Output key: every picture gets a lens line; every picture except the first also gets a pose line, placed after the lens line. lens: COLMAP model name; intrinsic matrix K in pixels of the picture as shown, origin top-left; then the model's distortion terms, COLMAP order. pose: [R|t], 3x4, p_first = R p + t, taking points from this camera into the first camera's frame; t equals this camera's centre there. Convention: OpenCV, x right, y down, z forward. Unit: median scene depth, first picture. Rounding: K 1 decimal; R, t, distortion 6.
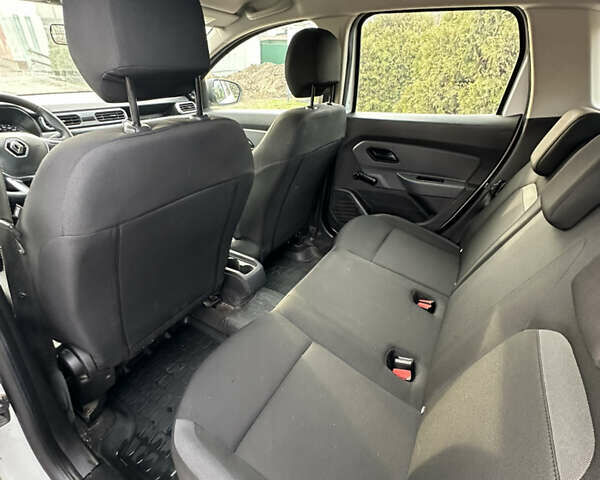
lens RADIAL K [[317.9, 0, 302.1], [0, 317.9, 239.4], [0, 0, 1]] dist [-0.002737, 0.002183]
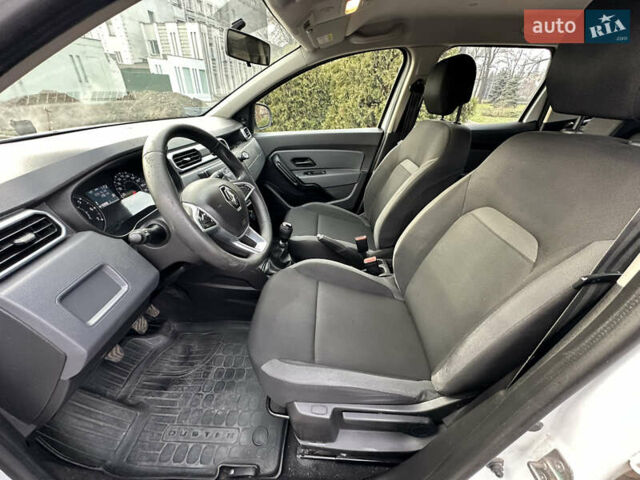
lens RADIAL K [[253.0, 0, 322.4], [0, 253.0, 237.4], [0, 0, 1]] dist [0.001014, 0.001020]
pose [[0.879715, -0.239334, 0.410878, -0.799752], [0.231308, 0.970360, 0.069985, -0.162732], [-0.415449, 0.033473, 0.909000, 0.322801]]
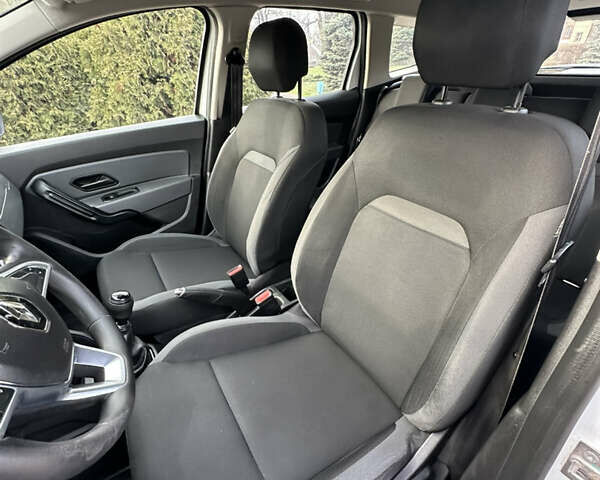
lens RADIAL K [[317.9, 0, 302.3], [0, 317.9, 237.7], [0, 0, 1]] dist [-0.002737, 0.002183]
pose [[0.467550, -0.458265, 0.755904, -0.802356], [0.459470, 0.856522, 0.235068, -0.245242], [-0.755172, 0.237409, 0.611026, 0.438810]]
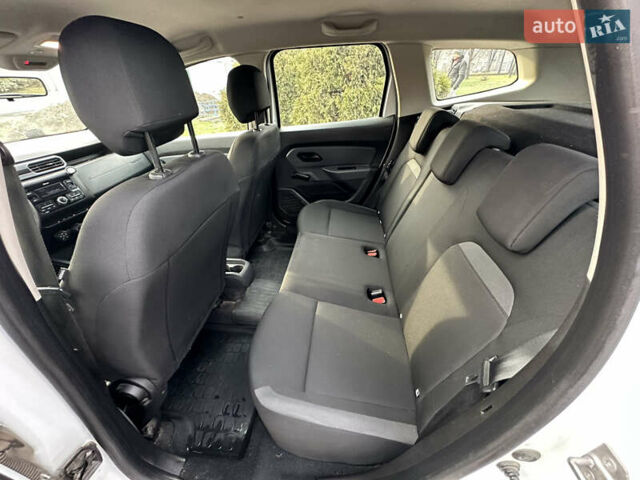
lens RADIAL K [[253.0, 0, 321.8], [0, 253.0, 238.9], [0, 0, 1]] dist [0.001014, 0.001020]
pose [[0.912270, -0.271596, 0.306592, -0.147638], [0.254987, 0.962383, 0.093813, -0.026291], [-0.320539, -0.007406, 0.947207, -0.029973]]
